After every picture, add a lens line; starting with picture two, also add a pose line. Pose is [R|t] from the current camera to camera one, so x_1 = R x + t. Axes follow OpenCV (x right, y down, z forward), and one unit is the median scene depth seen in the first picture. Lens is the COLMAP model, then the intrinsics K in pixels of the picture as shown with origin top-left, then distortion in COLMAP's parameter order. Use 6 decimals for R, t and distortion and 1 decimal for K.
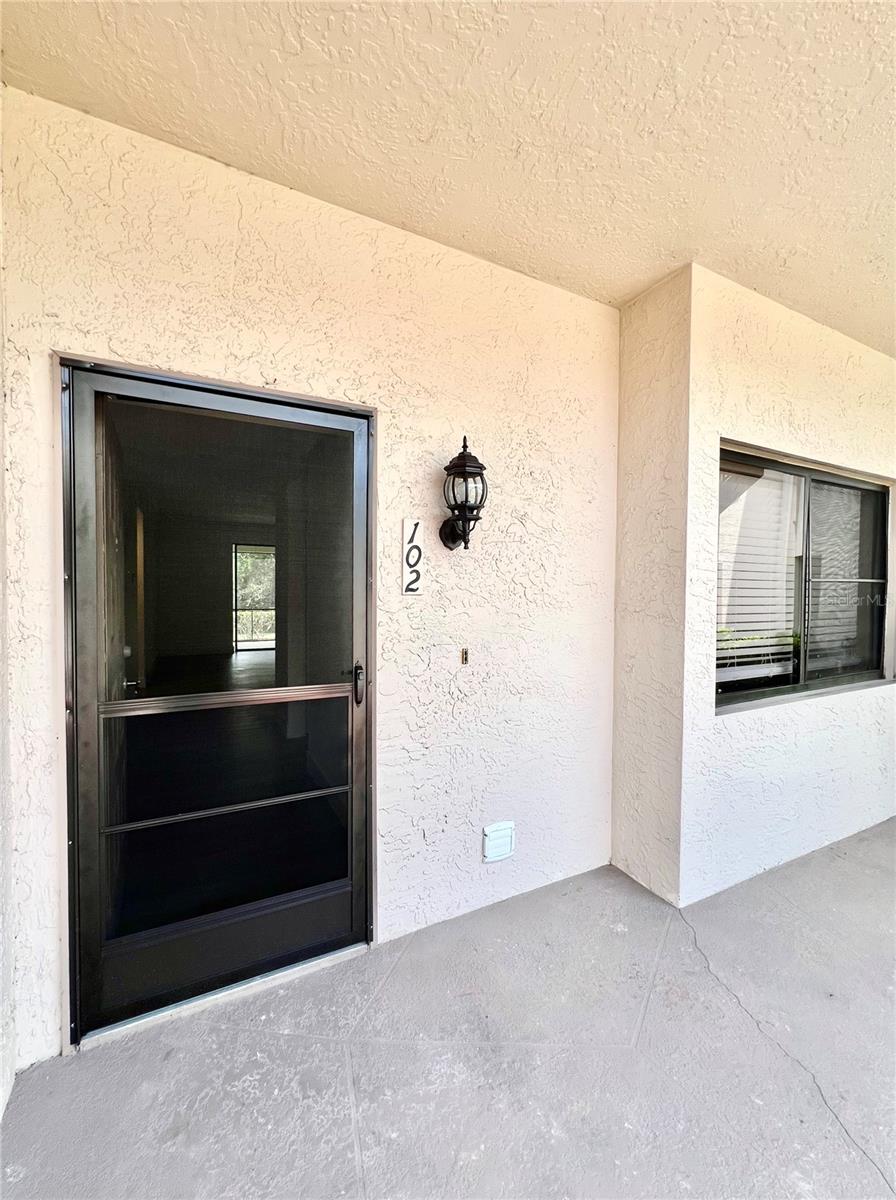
lens RADIAL K [[482.3, 0, 452.3], [0, 482.3, 607.2], [0, 0, 1]] dist [-0.000922, -0.000041]
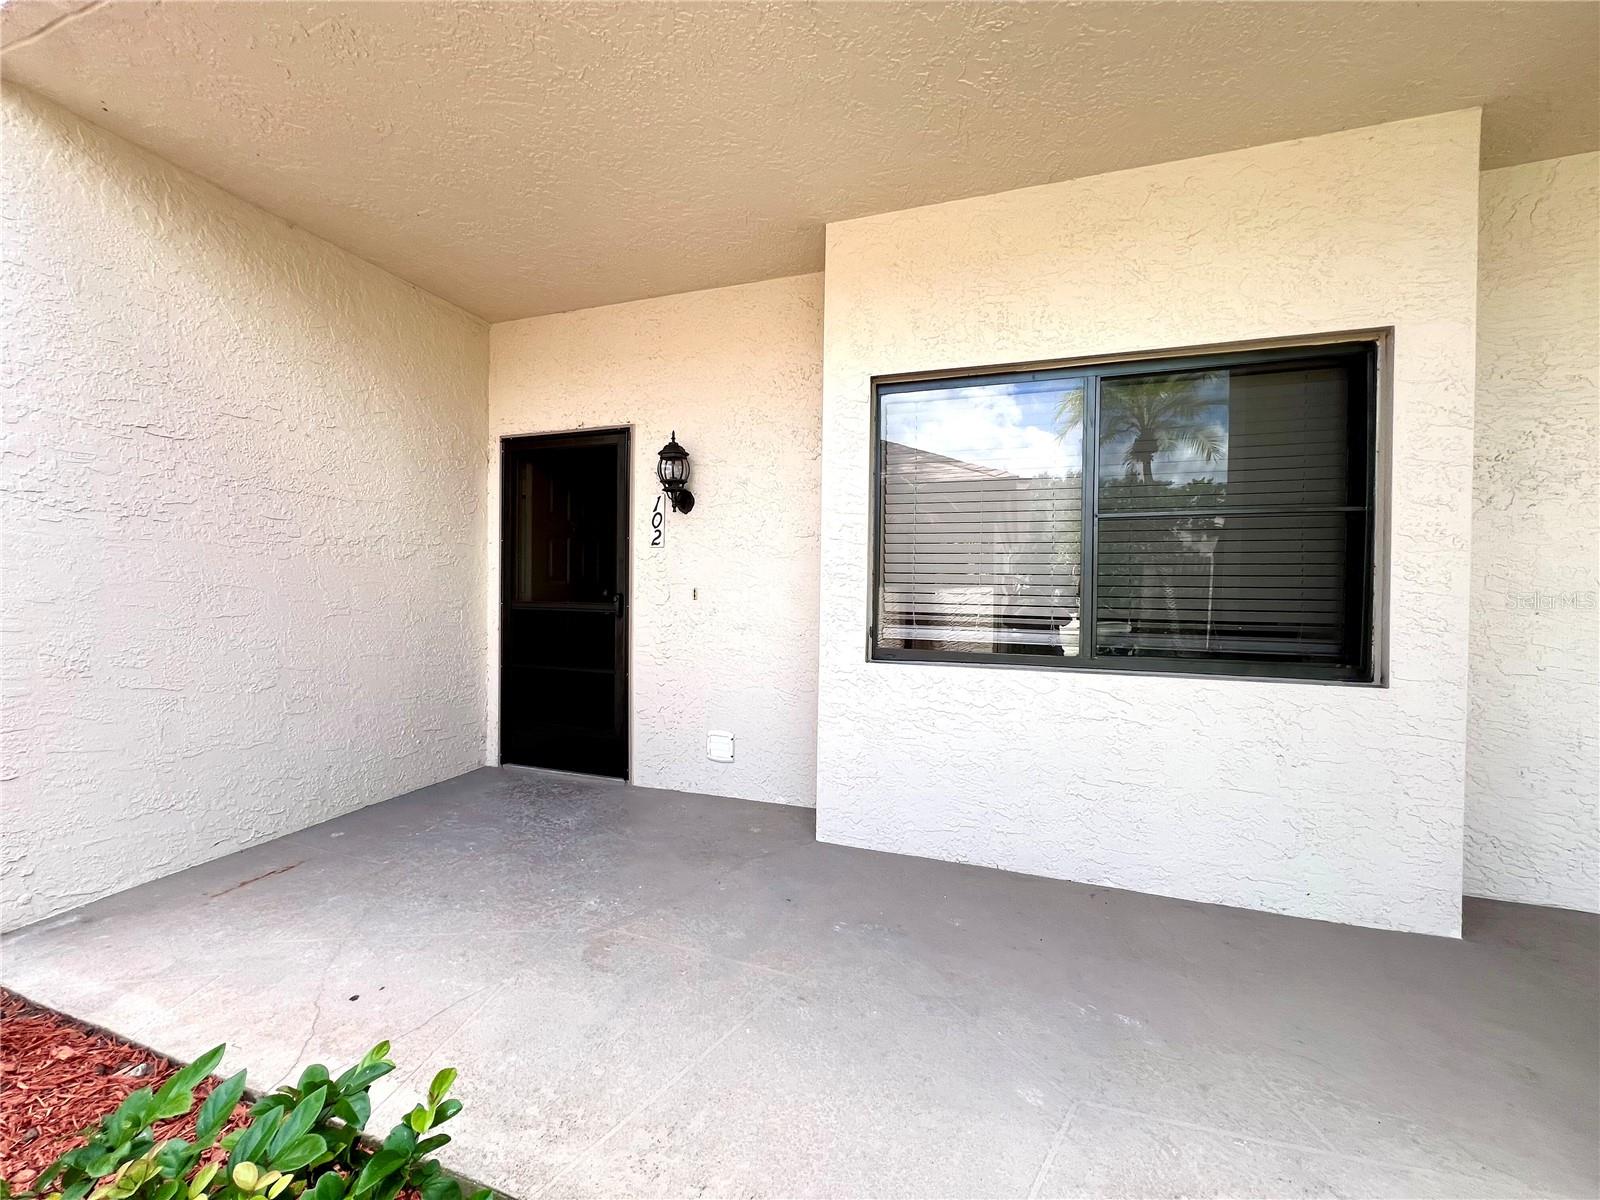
lens RADIAL K [[643.1, 0, 812.2], [0, 643.1, 600.3], [0, 0, 1]] dist [-0.000922, -0.000041]
pose [[0.692295, 0.018515, -0.721377, 1.619494], [-0.032267, 0.999465, -0.005313, 0.126851], [0.720893, 0.026955, 0.692522, 0.019818]]
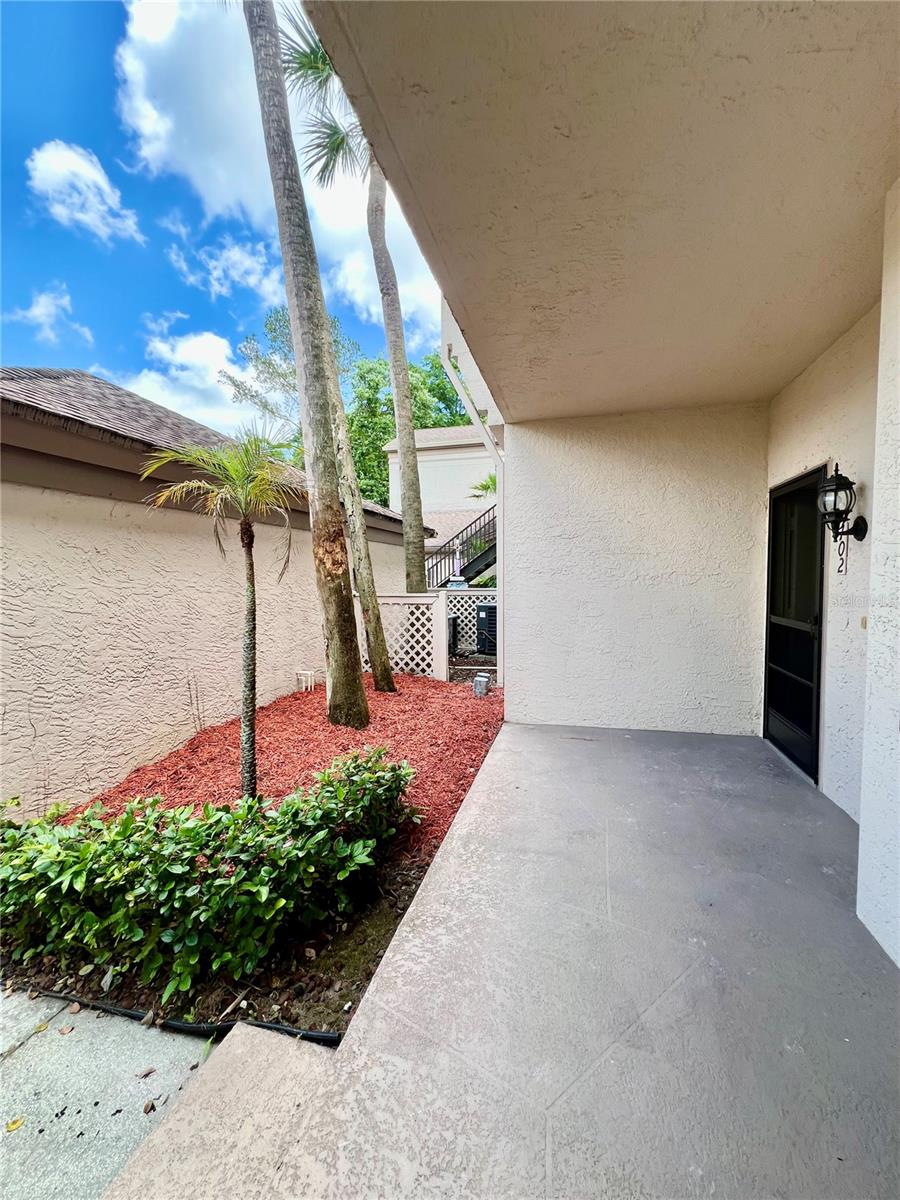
lens RADIAL K [[482.3, 0, 445.6], [0, 482.3, 601.6], [0, 0, 1]] dist [-0.000922, -0.000041]
pose [[-0.676658, 0.039776, -0.735222, 1.844755], [-0.020149, 0.997166, 0.072491, -0.026114], [0.736021, 0.063866, -0.673939, 1.117087]]
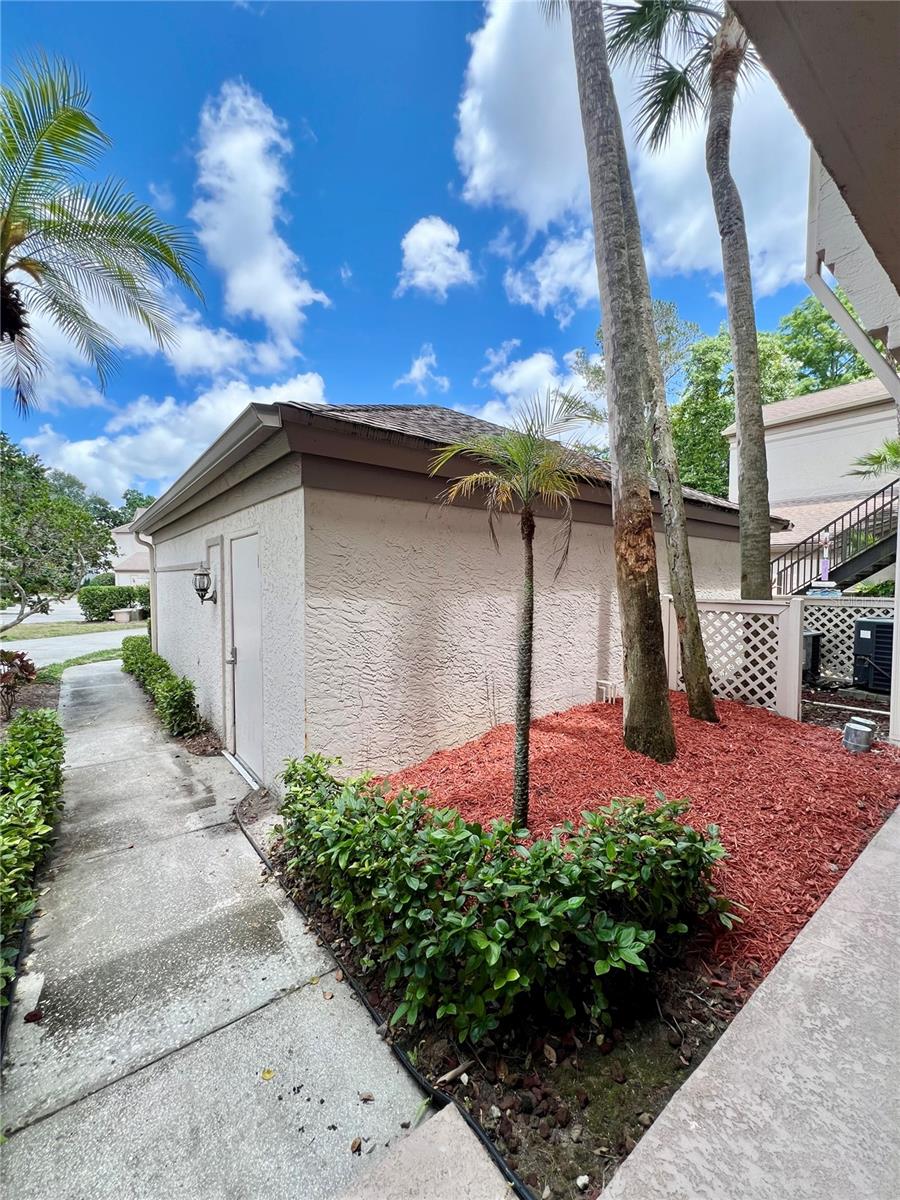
lens RADIAL K [[482.3, 0, 450.0], [0, 482.3, 600.5], [0, 0, 1]] dist [-0.000922, -0.000041]
pose [[-0.981911, -0.002730, -0.189326, 1.623157], [-0.016628, 0.997276, 0.071860, 0.006092], [0.188614, 0.073709, -0.979281, 0.944794]]
